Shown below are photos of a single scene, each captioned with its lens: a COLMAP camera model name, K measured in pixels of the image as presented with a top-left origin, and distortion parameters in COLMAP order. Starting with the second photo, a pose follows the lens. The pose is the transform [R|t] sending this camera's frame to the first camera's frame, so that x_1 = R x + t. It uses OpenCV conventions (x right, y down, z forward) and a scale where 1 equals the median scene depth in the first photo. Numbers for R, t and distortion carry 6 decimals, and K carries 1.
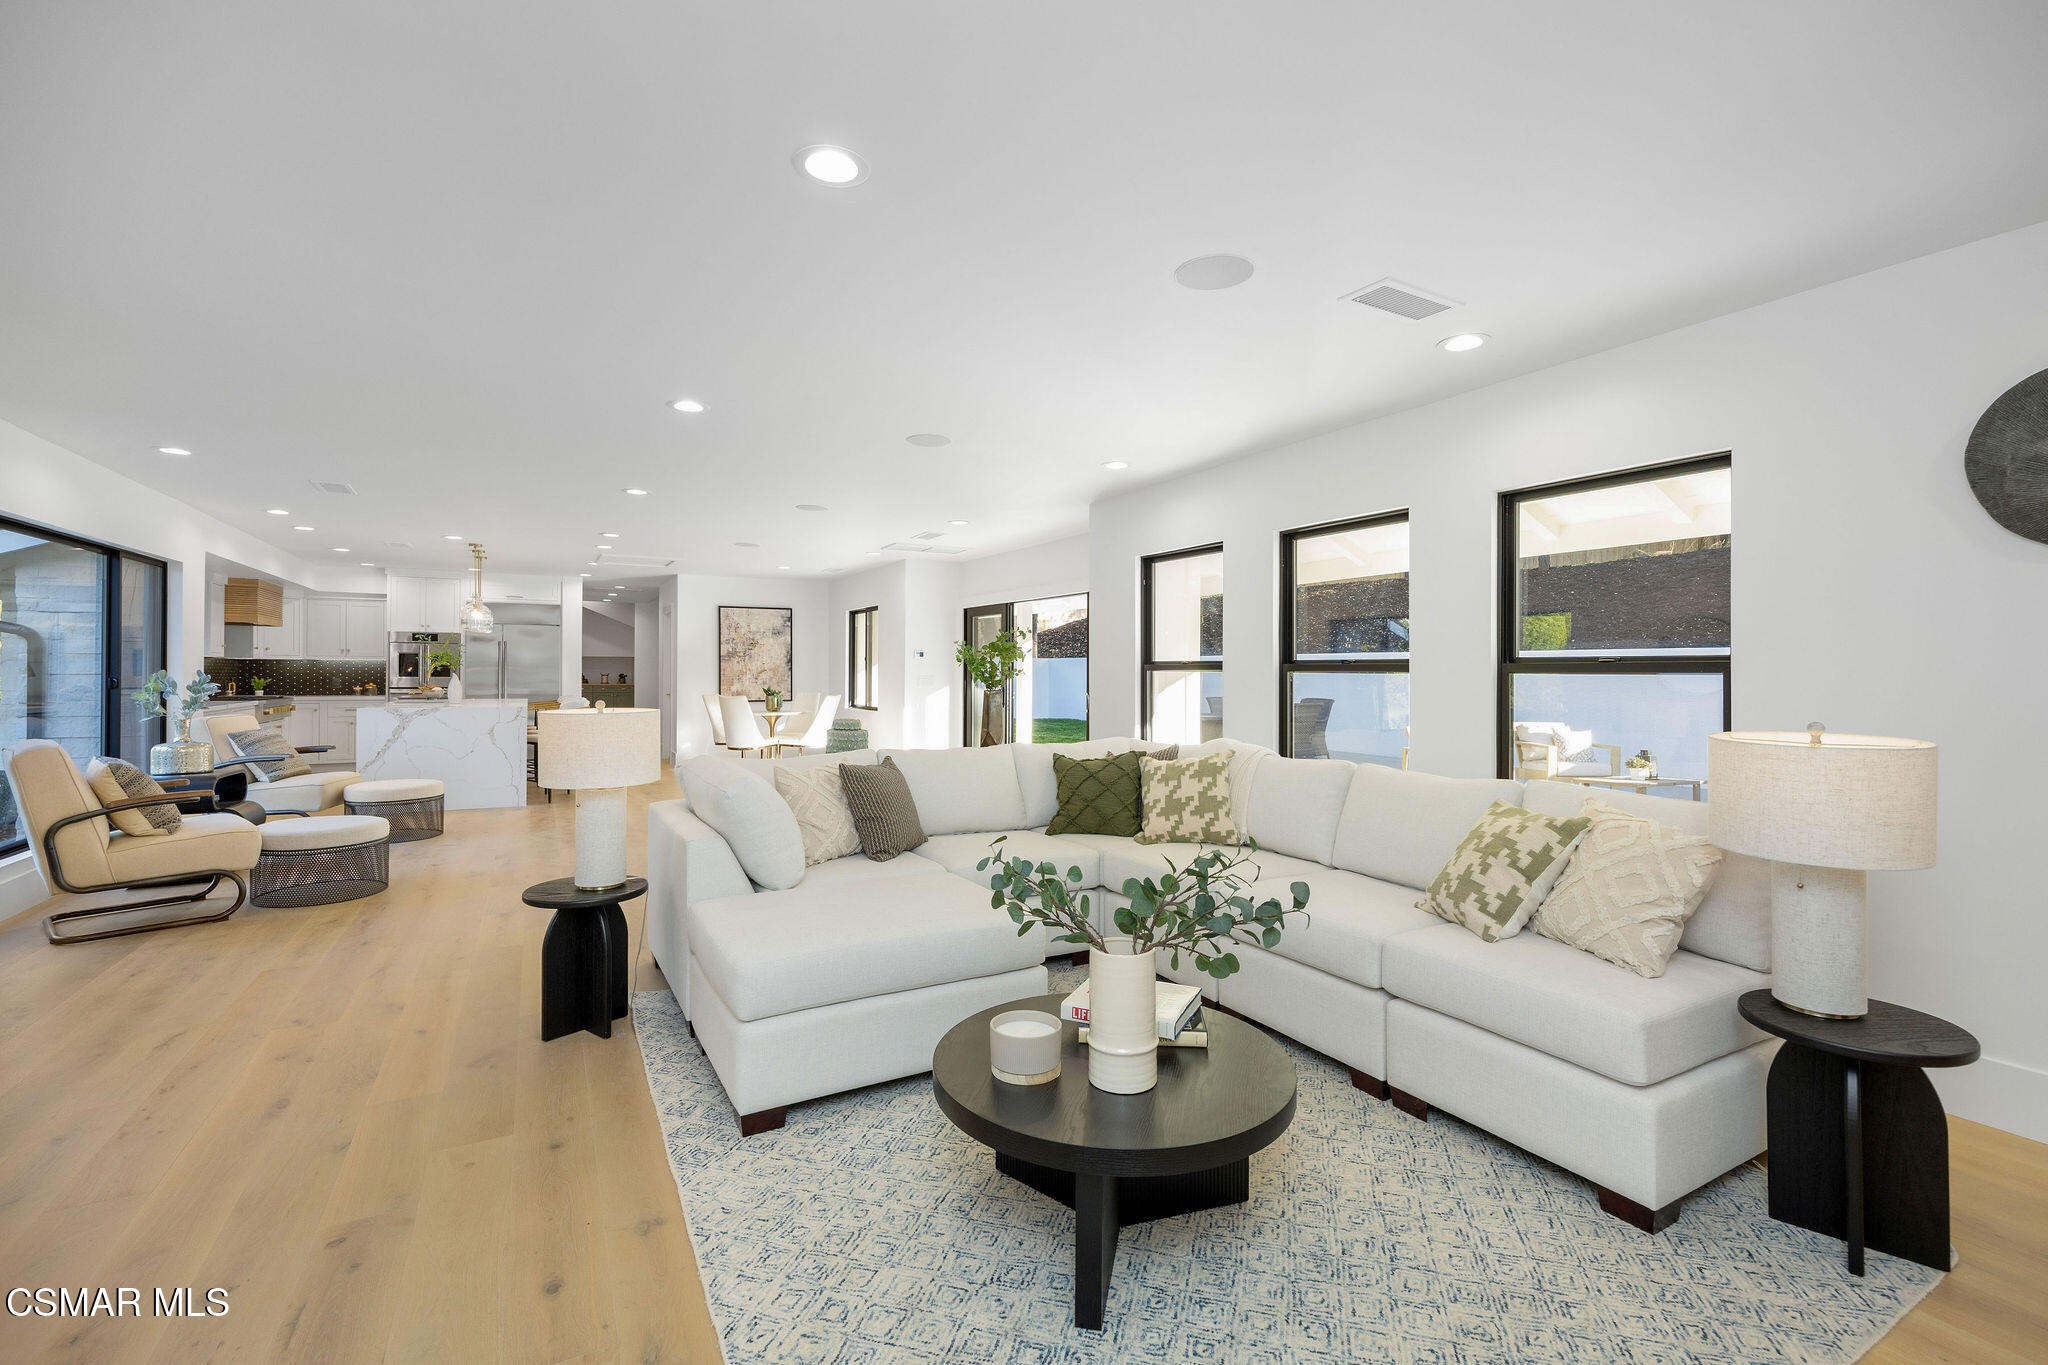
lens RADIAL K [[900.2, 0, 1026.3], [0, 900.2, 675.3], [0, 0, 1]] dist [-0.000042, -0.000020]
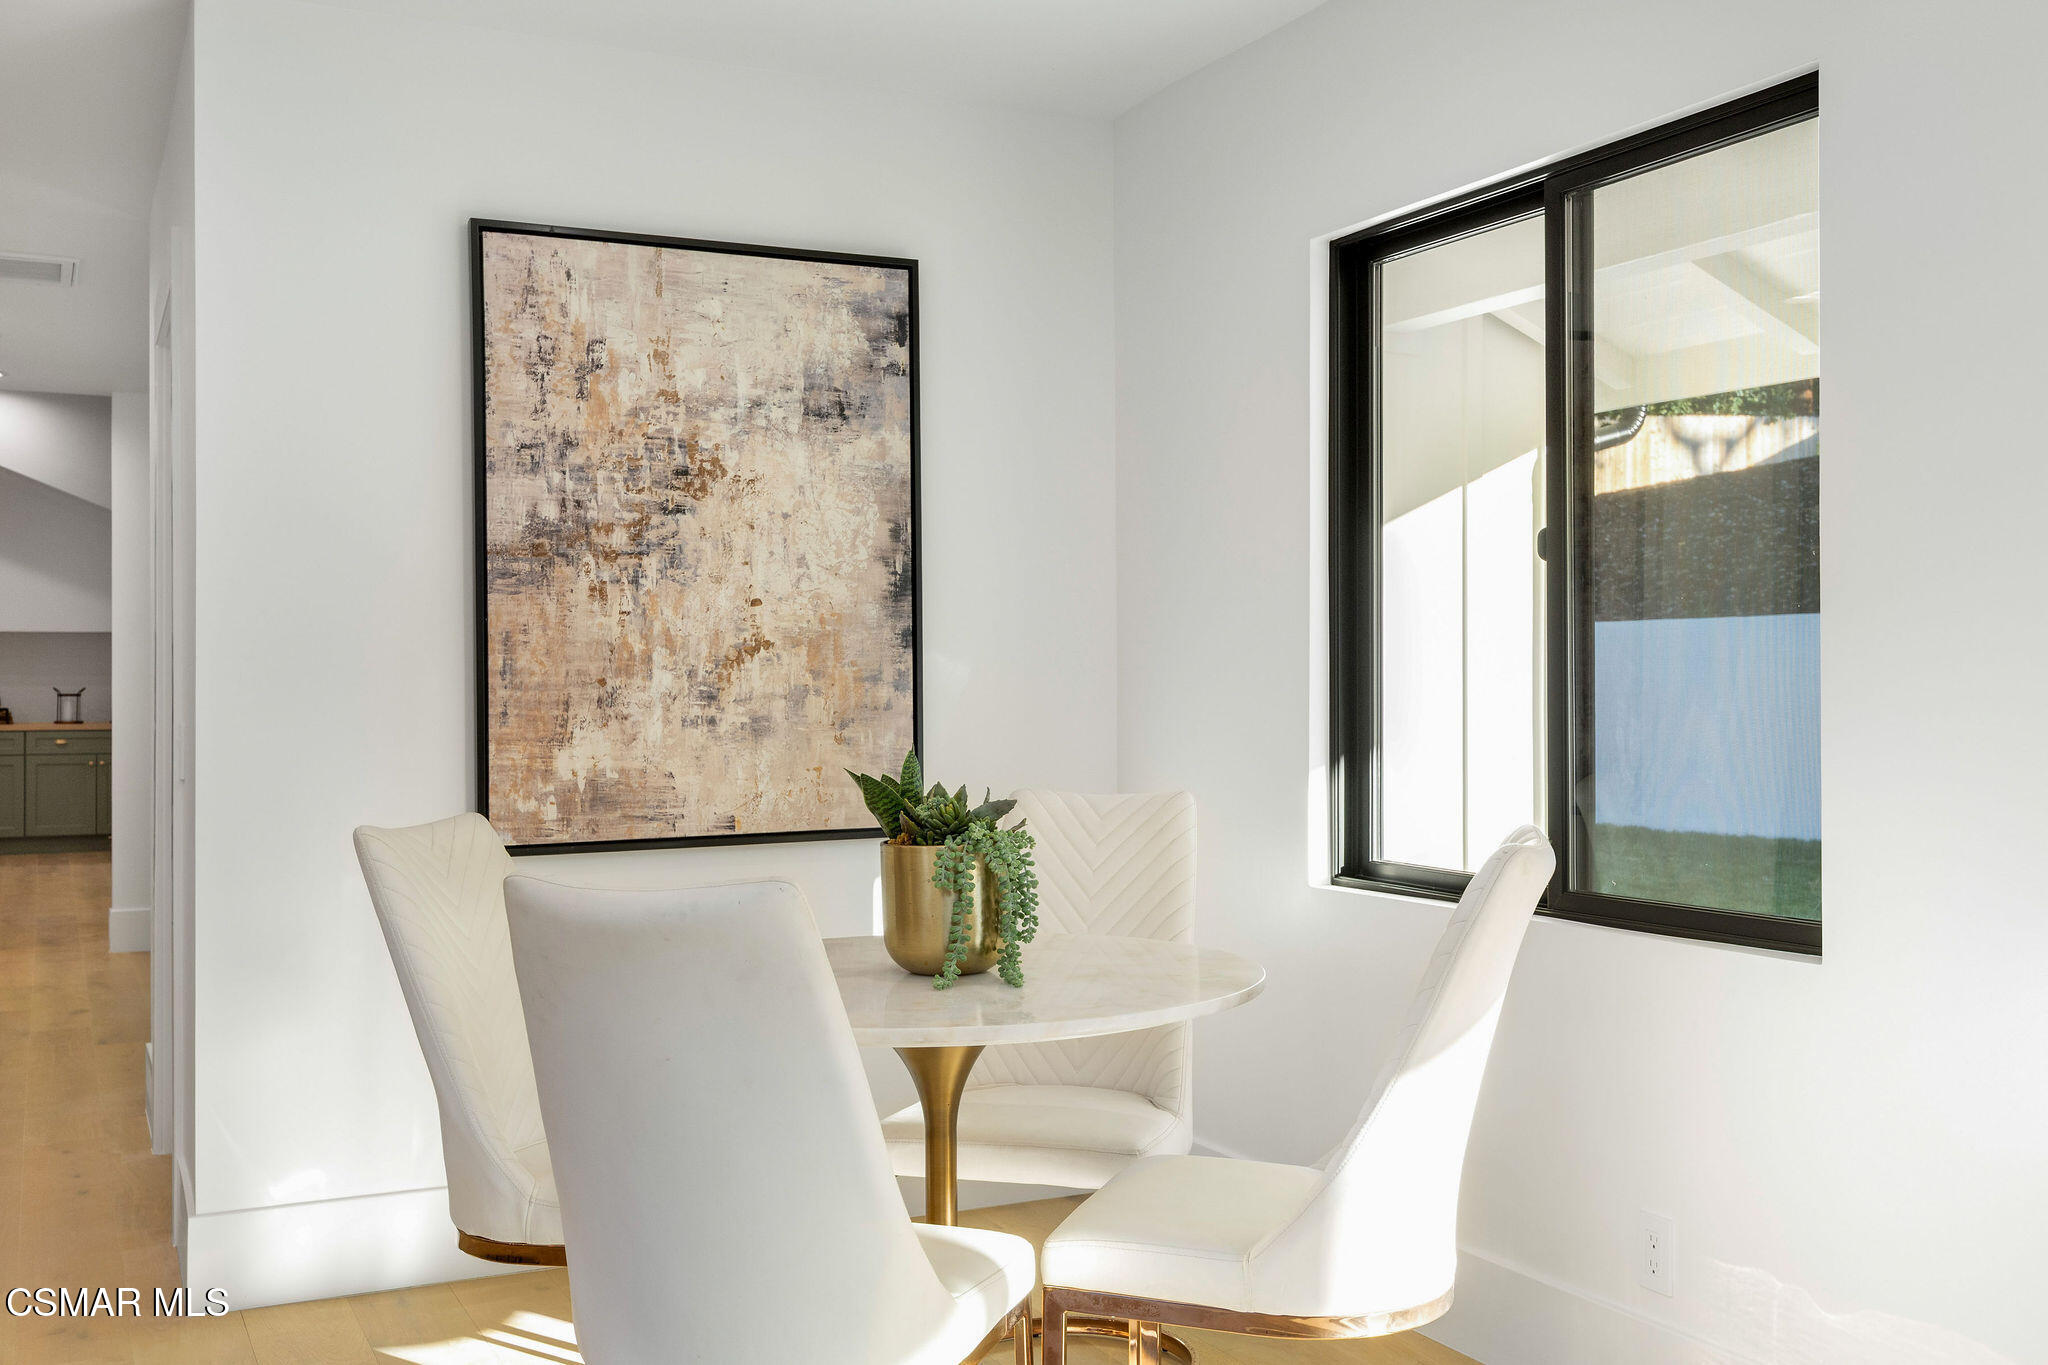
lens RADIAL K [[2058.7, 0, 1023.3], [0, 2058.7, 685.3], [0, 0, 1]] dist [0.001854, 0.000000]
pose [[0.997707, -0.008105, -0.067198, -0.221330], [0.008181, 0.999966, 0.000854, 0.001684], [0.067188, -0.001401, 0.997739, 0.645734]]
